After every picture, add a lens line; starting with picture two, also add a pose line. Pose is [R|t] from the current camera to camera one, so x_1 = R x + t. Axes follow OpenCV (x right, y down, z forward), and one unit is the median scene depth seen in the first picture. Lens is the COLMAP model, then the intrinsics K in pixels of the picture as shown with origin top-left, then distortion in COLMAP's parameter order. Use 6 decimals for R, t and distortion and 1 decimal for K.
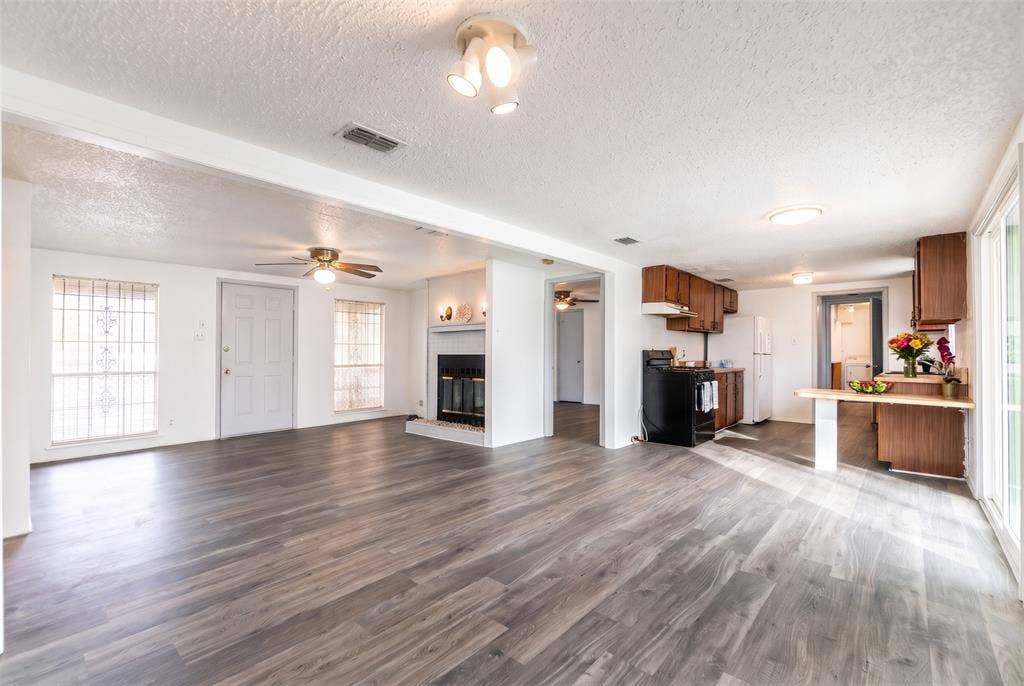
lens RADIAL K [[456.2, 0, 512.5], [0, 456.2, 347.1], [0, 0, 1]] dist [-0.001170, -0.000088]
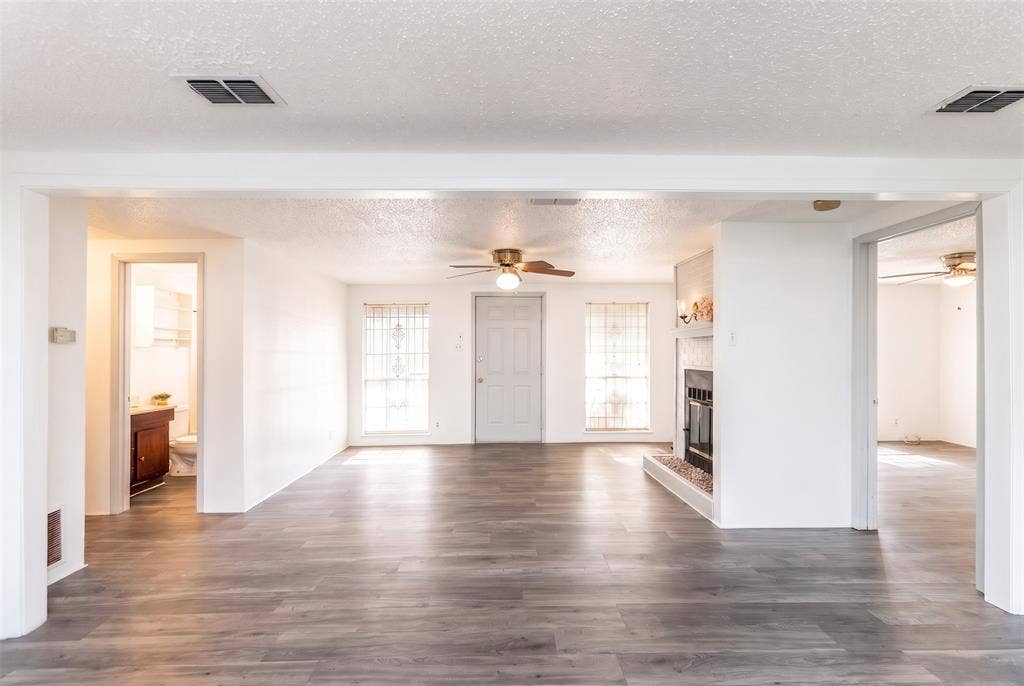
lens RADIAL K [[456.2, 0, 512.5], [0, 456.2, 347.1], [0, 0, 1]] dist [-0.001170, -0.000088]
pose [[0.682010, -0.005927, -0.731319, 0.215903], [0.010313, 0.999946, 0.001513, -0.027474], [0.731270, -0.008574, 0.682034, 0.372217]]
